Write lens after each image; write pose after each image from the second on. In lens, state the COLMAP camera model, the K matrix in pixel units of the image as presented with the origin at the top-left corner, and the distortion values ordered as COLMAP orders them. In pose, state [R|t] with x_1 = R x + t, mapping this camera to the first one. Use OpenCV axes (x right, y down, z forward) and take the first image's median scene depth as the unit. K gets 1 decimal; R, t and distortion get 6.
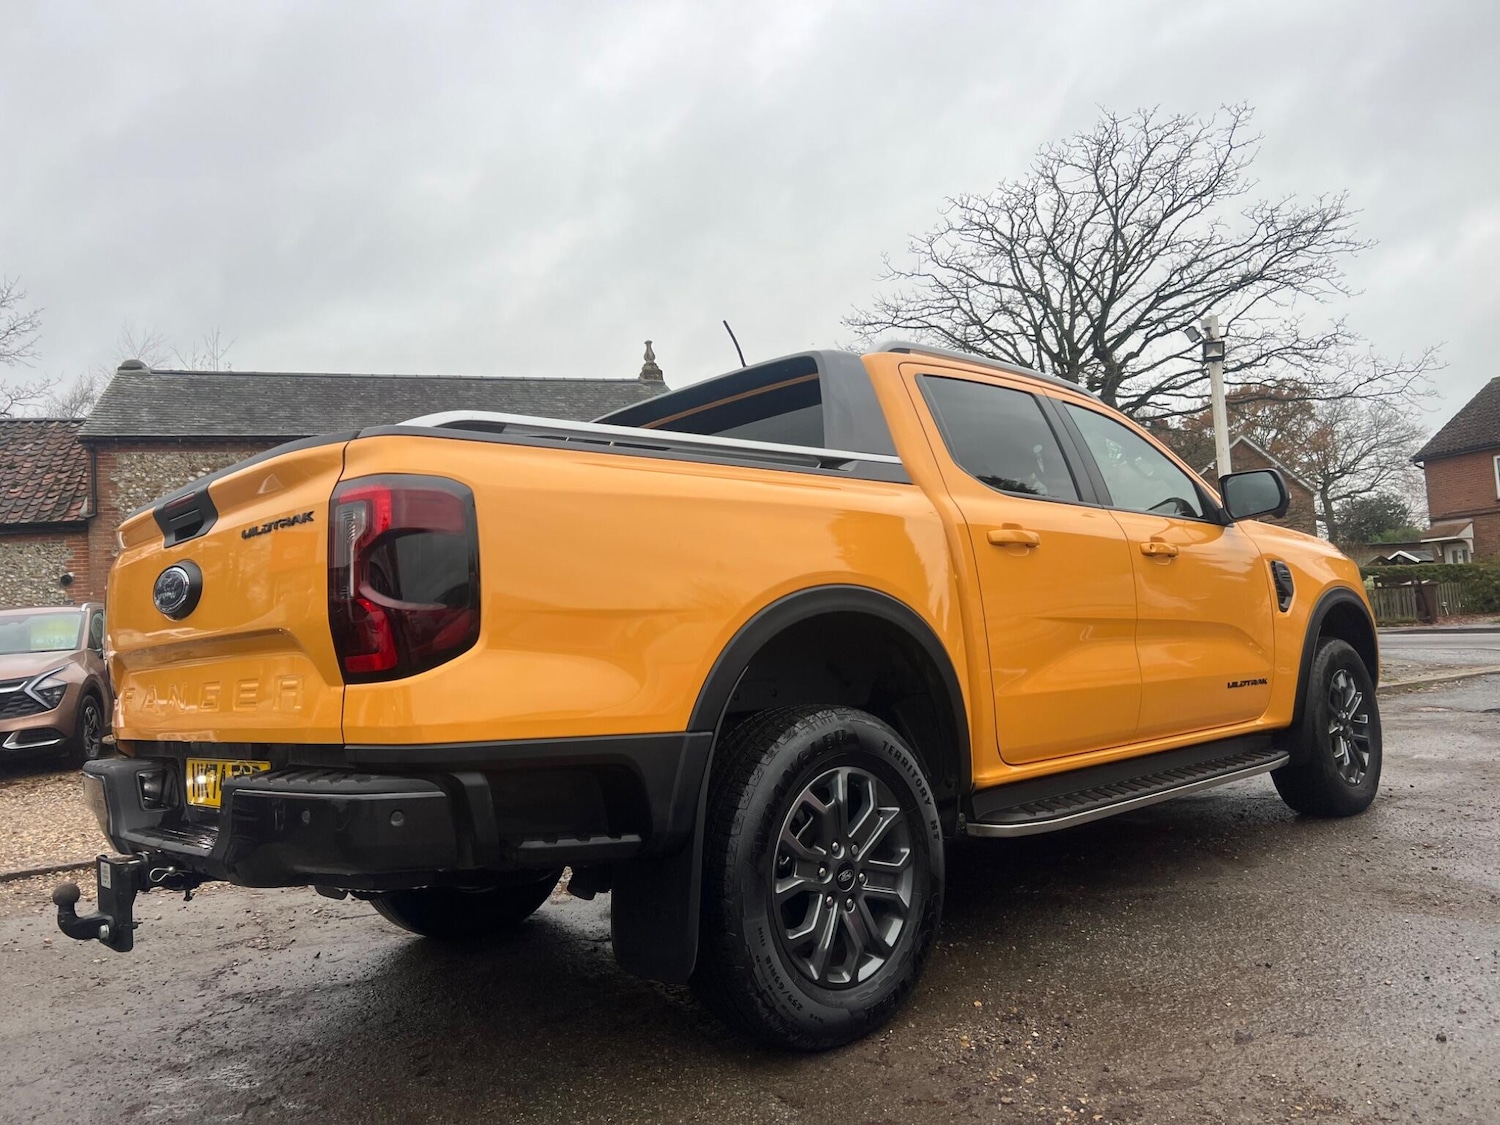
lens RADIAL K [[1126.5, 0, 745.4], [0, 1126.5, 551.6], [0, 0, 1]] dist [0.059861, -0.063795]
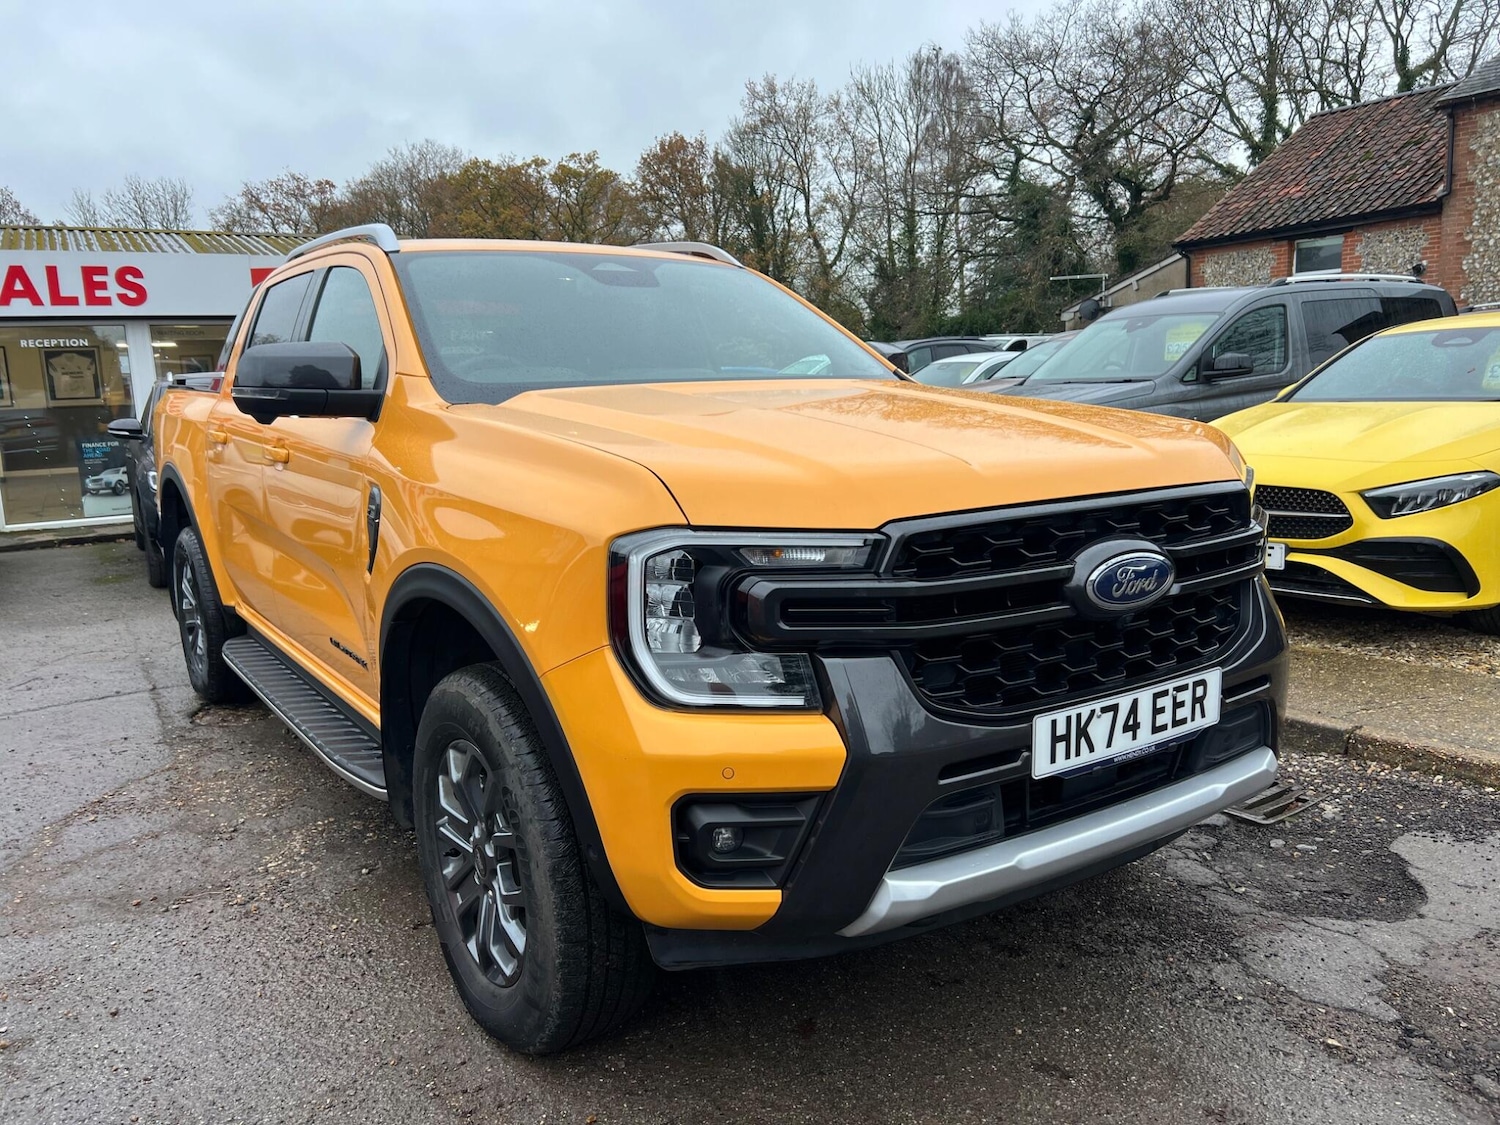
lens RADIAL K [[1130.7, 0, 745.2], [0, 1130.7, 573.1], [0, 0, 1]] dist [0.045898, -0.048535]
pose [[0.187059, 0.226234, -0.955943, 1.060414], [0.091621, 0.964860, 0.246272, -0.067849], [0.978067, -0.133652, 0.159758, 1.204778]]
